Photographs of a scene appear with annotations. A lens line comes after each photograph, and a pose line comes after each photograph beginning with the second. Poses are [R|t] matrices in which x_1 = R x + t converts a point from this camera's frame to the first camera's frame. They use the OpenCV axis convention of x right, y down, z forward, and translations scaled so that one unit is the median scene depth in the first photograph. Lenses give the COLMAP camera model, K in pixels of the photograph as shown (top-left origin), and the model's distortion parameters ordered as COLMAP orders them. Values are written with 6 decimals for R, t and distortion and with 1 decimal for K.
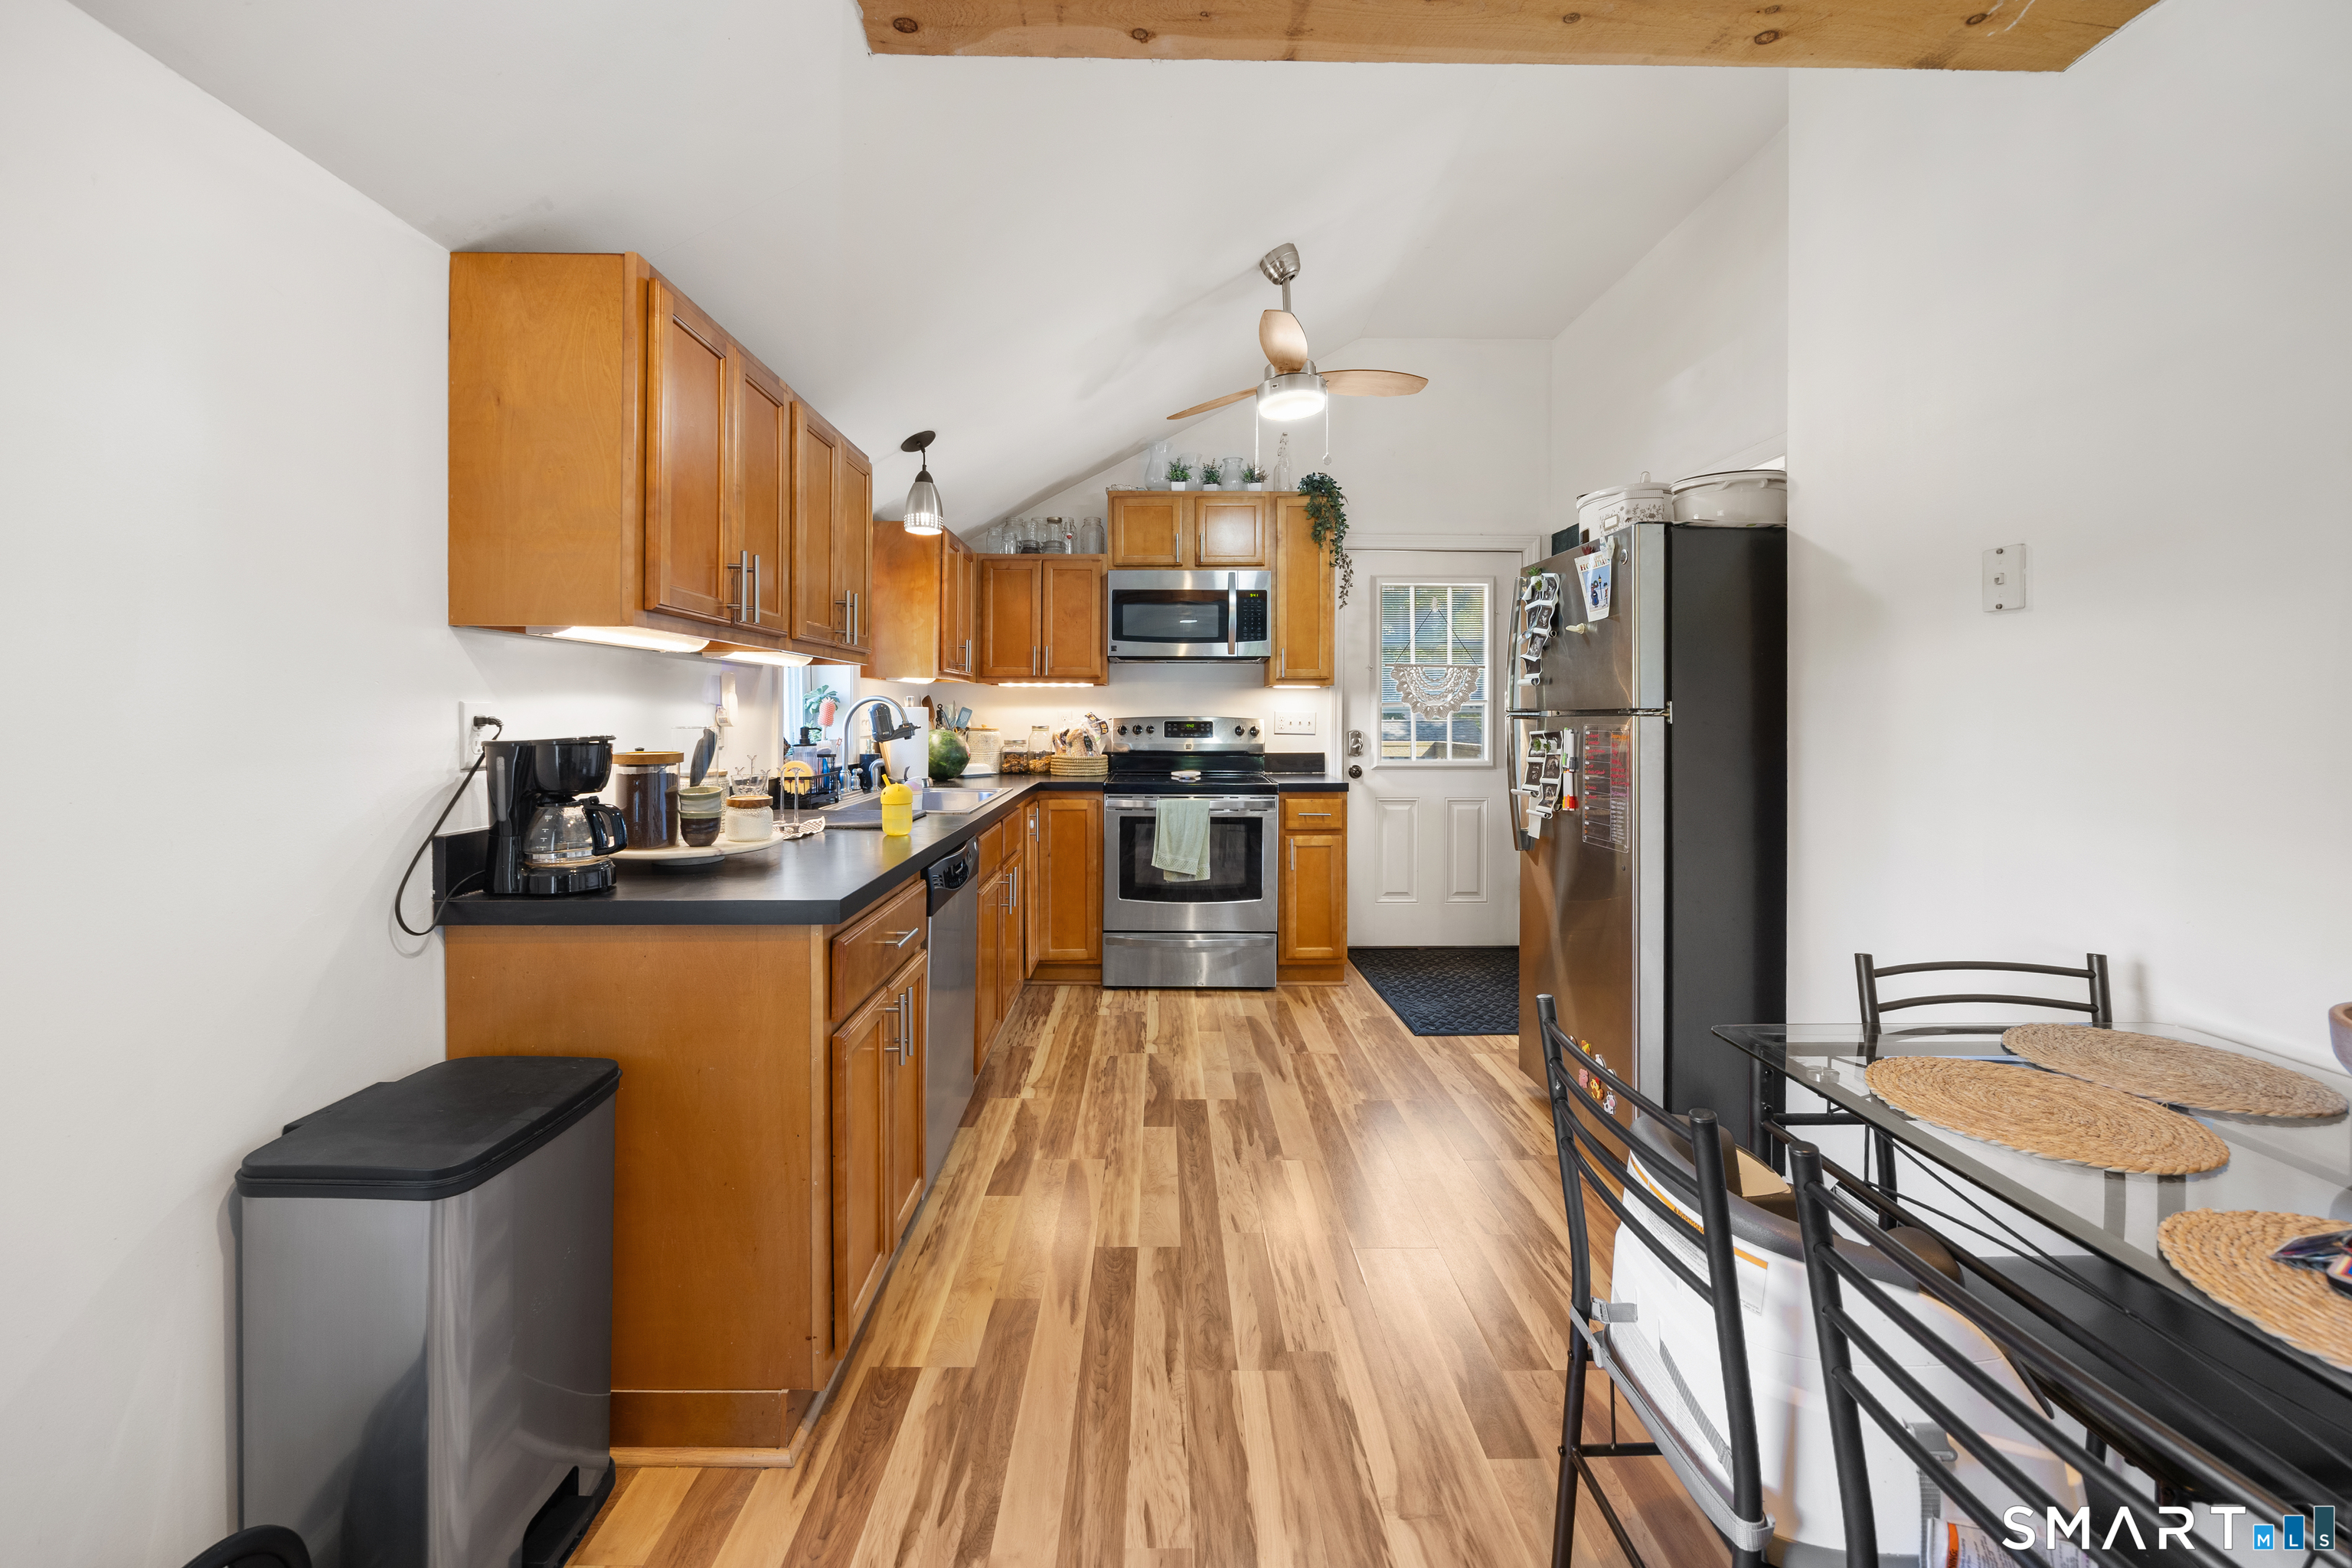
lens RADIAL K [[934.7, 0, 1172.0], [0, 934.7, 724.0], [0, 0, 1]] dist [-0.003092, -0.000224]
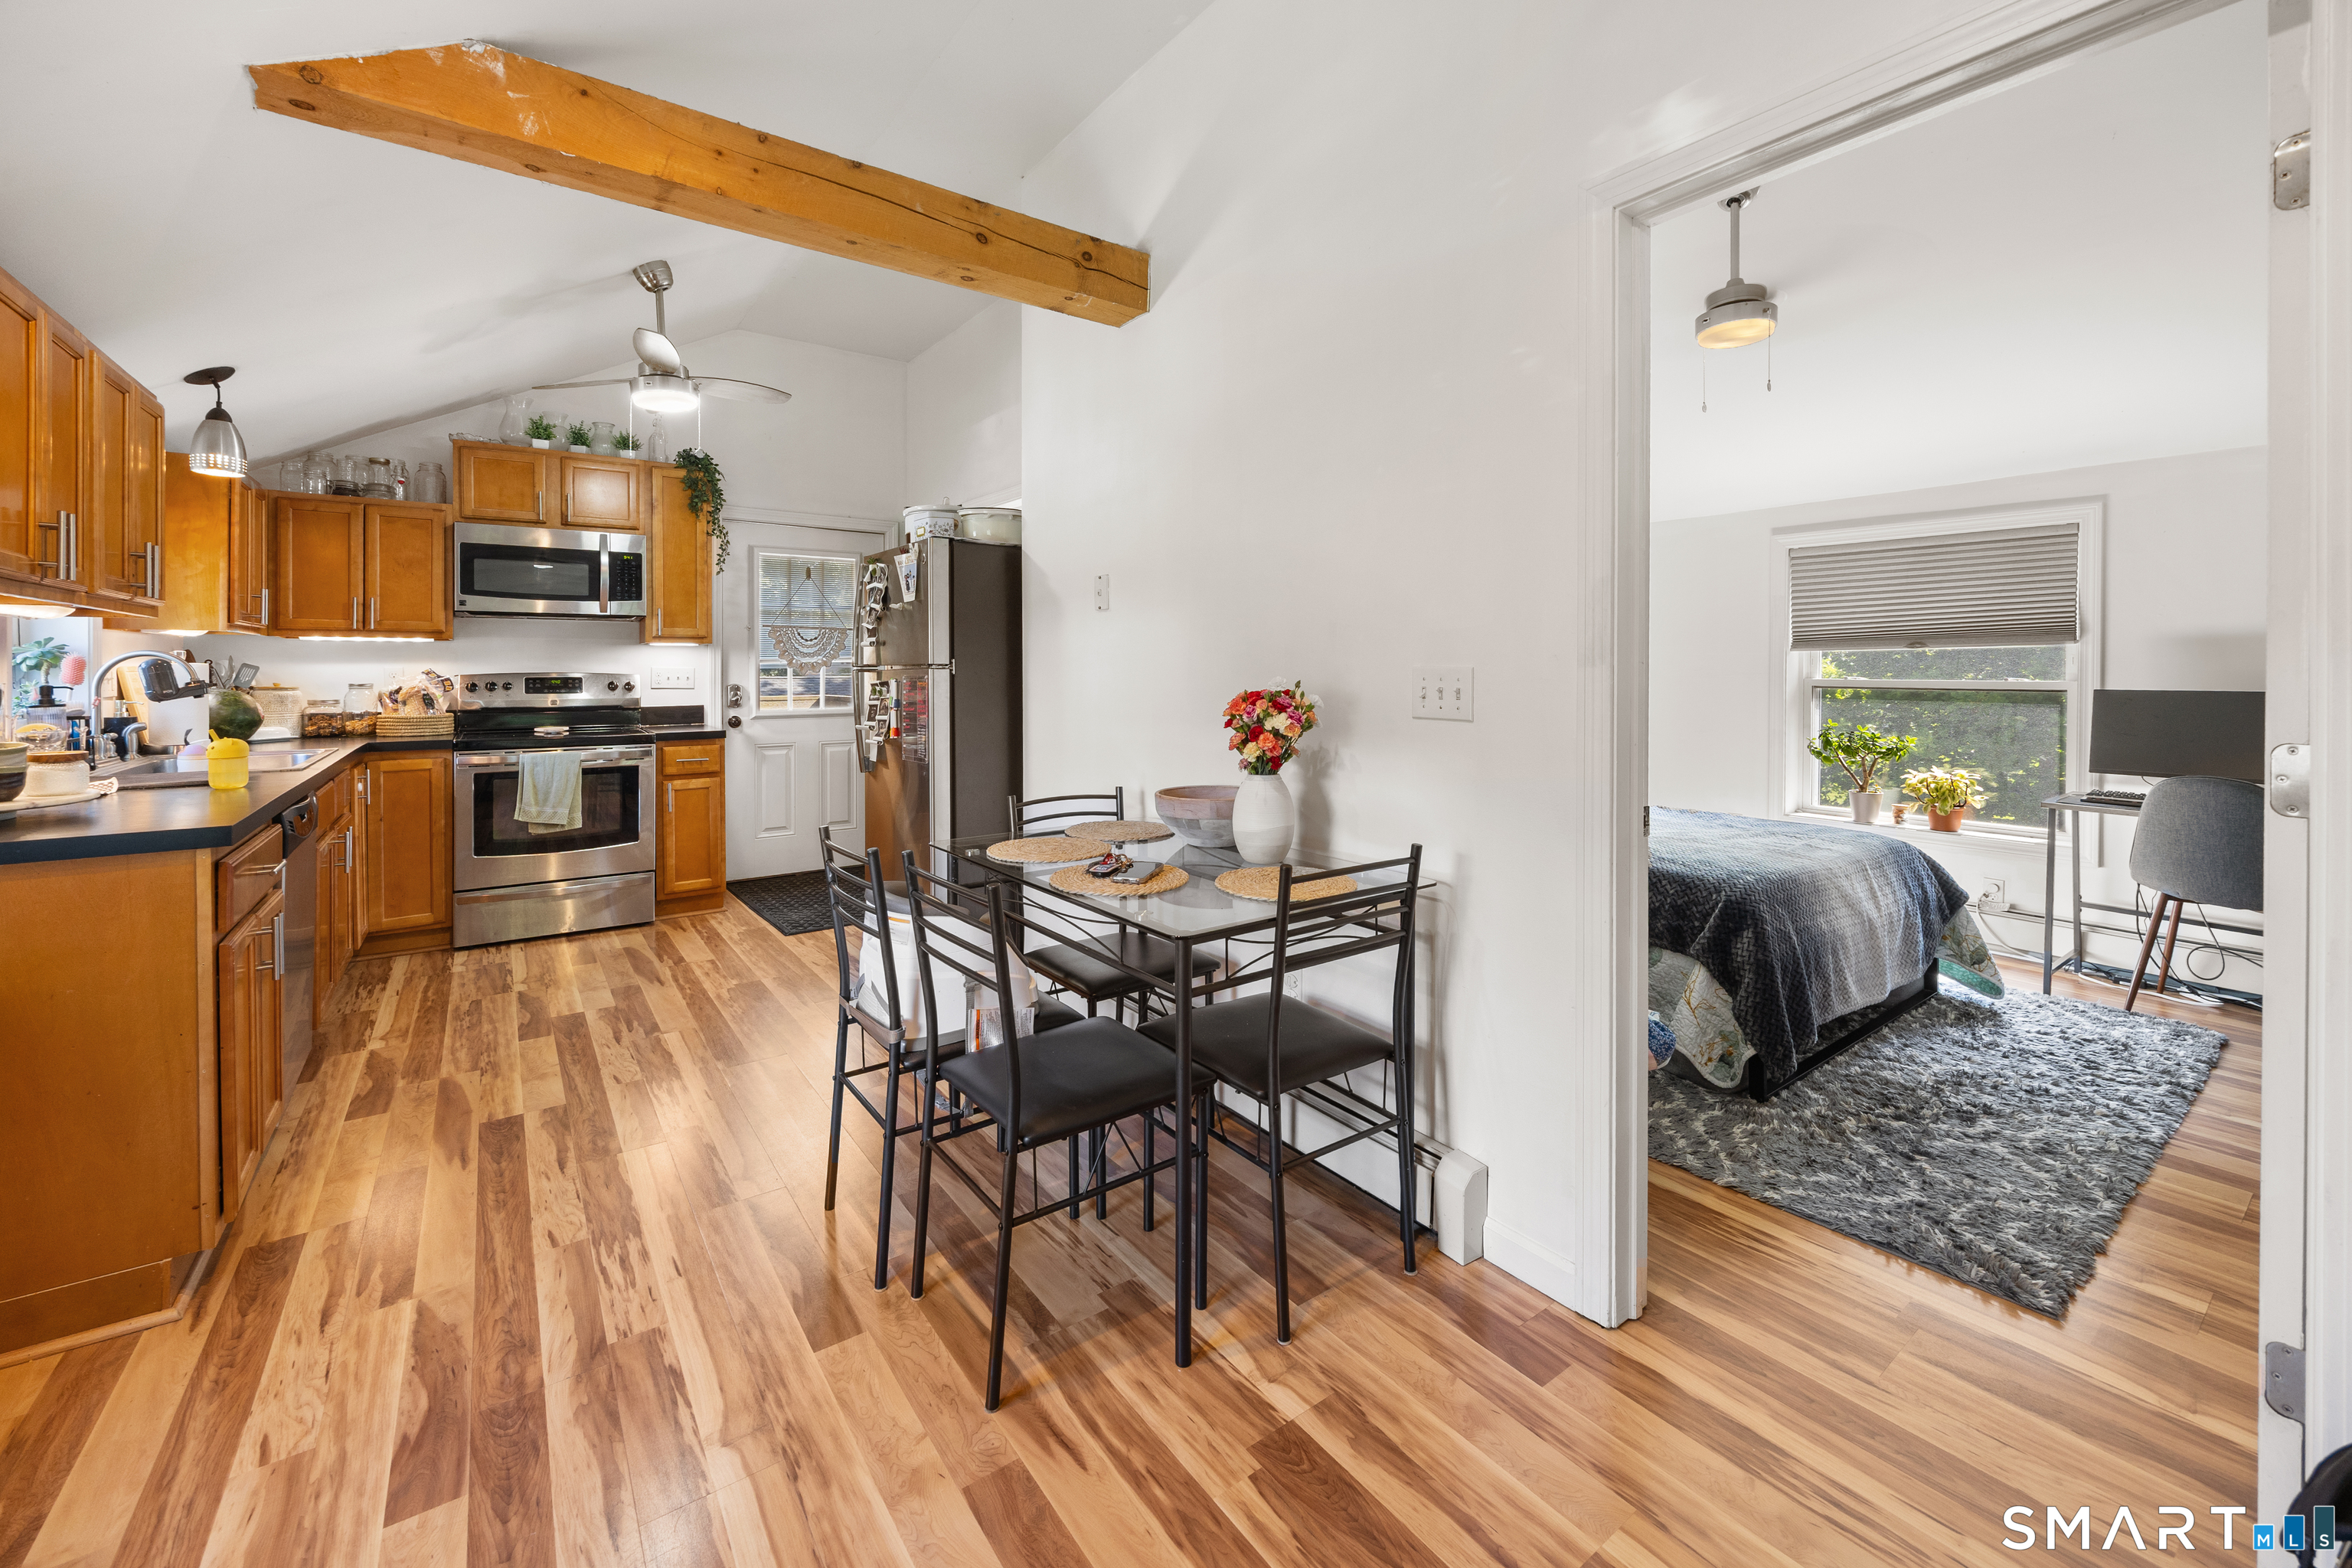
lens RADIAL K [[948.5, 0, 1180.4], [0, 948.5, 673.6], [0, 0, 1]] dist [-0.002182, -0.000094]
pose [[0.815605, -0.006008, 0.578578, -0.028077], [0.010594, 0.999934, -0.004550, 0.006024], [-0.578512, 0.009840, 0.815614, -0.277144]]
